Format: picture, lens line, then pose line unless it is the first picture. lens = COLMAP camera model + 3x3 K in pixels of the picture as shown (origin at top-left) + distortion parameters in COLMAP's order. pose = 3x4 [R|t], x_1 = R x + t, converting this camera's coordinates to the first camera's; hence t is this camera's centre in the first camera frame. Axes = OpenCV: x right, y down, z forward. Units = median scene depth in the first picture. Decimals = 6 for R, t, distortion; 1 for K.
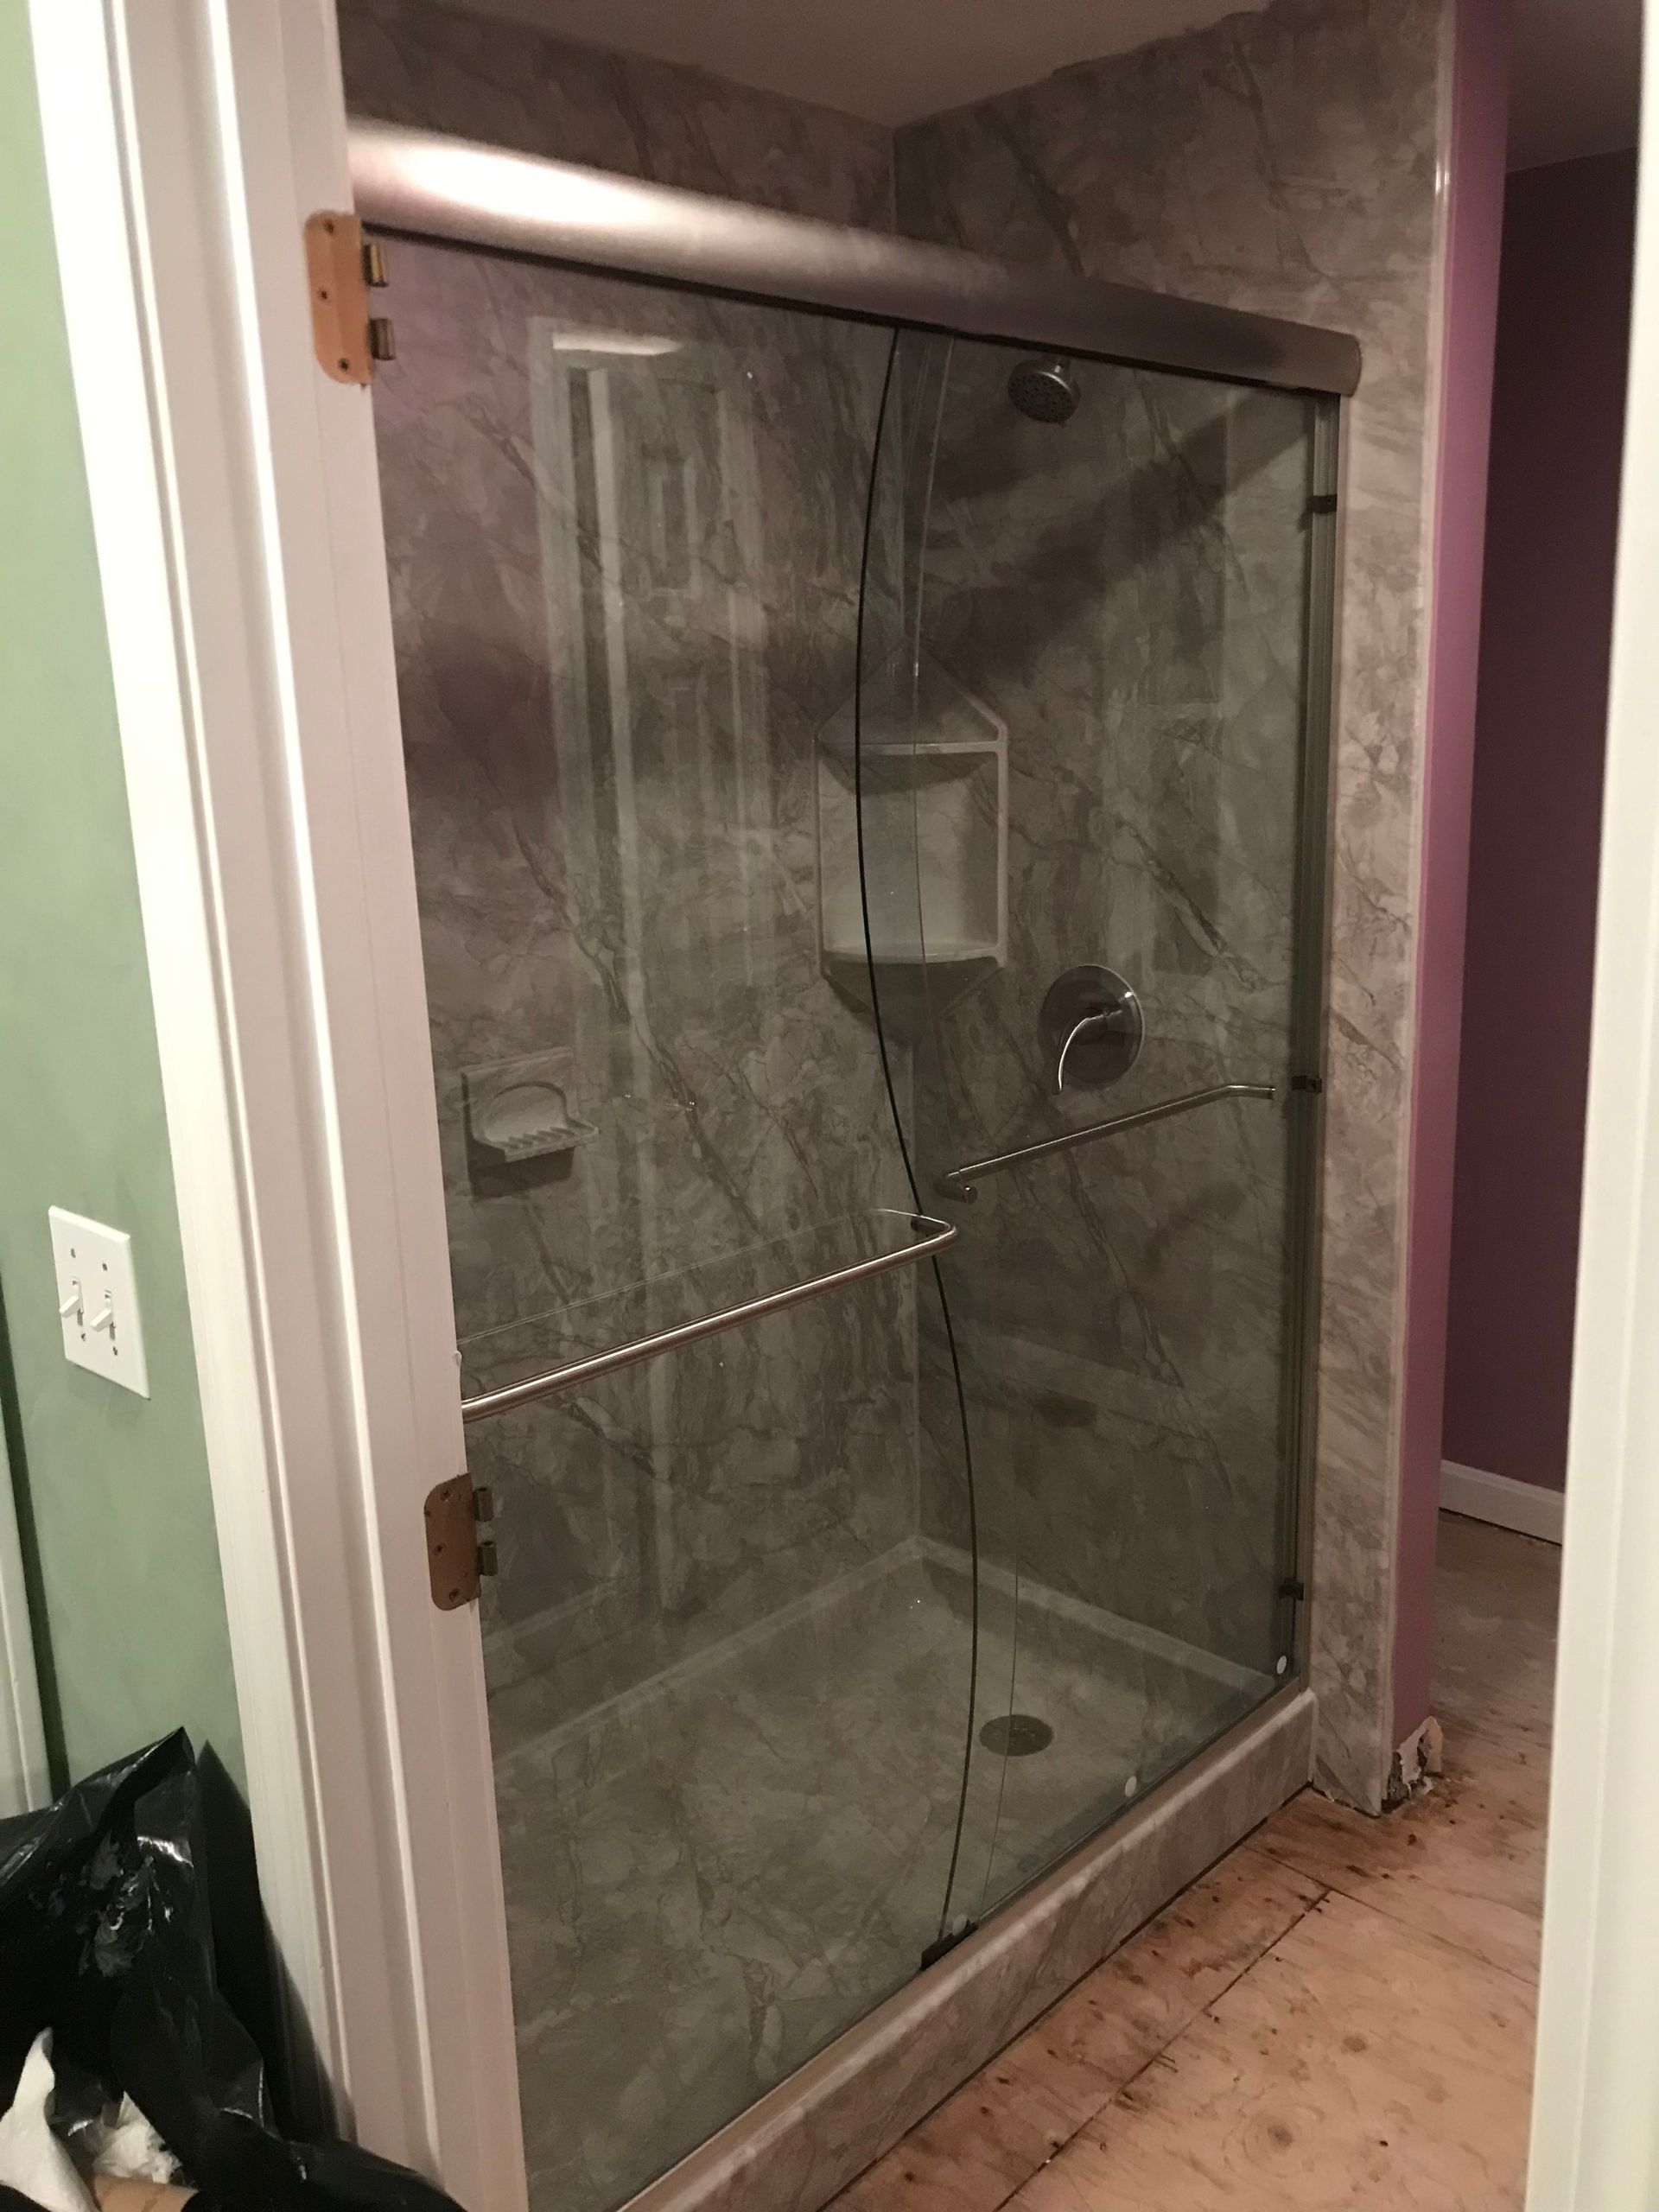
lens RADIAL K [[1810.3, 0, 852.8], [0, 1810.3, 1101.8], [0, 0, 1]] dist [0.002767, 0.038985]
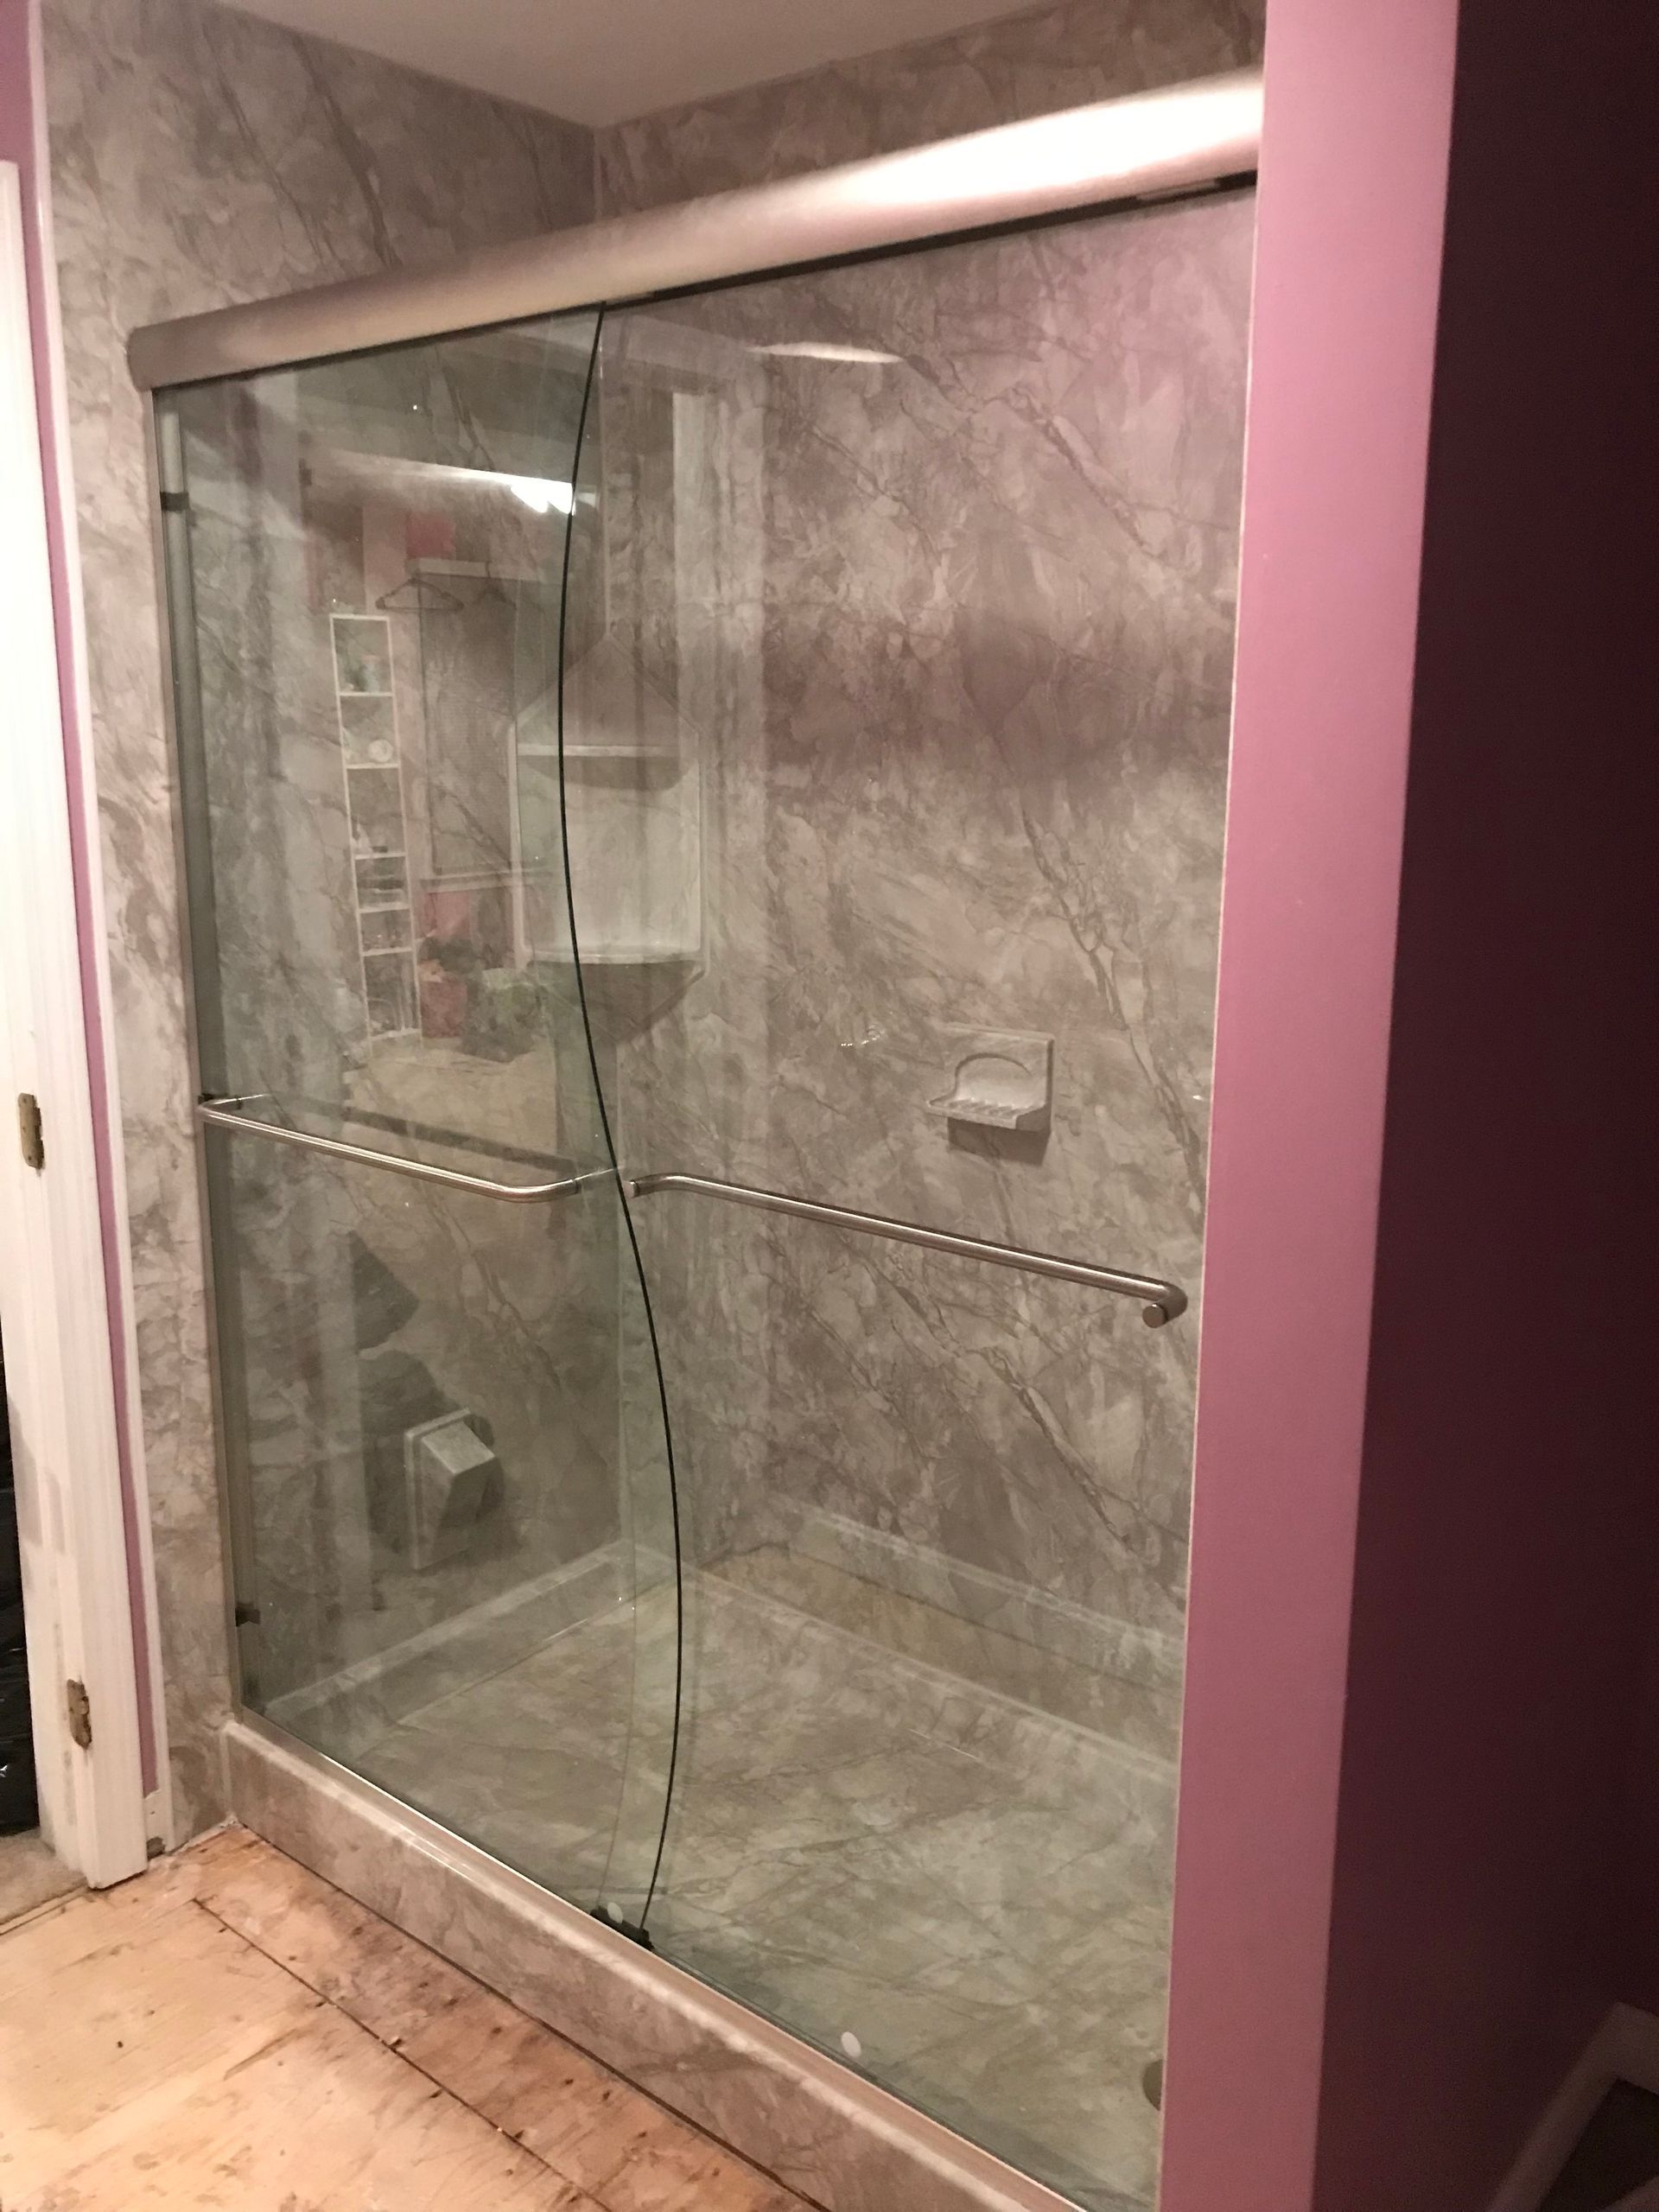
lens RADIAL K [[1810.3, 0, 852.4], [0, 1810.3, 1111.7], [0, 0, 1]] dist [0.002767, 0.038985]
pose [[0.079003, 0.232229, -0.969447, 0.825302], [-0.233515, 0.949741, 0.208478, -0.176875], [0.969138, 0.209910, 0.129262, 0.803507]]
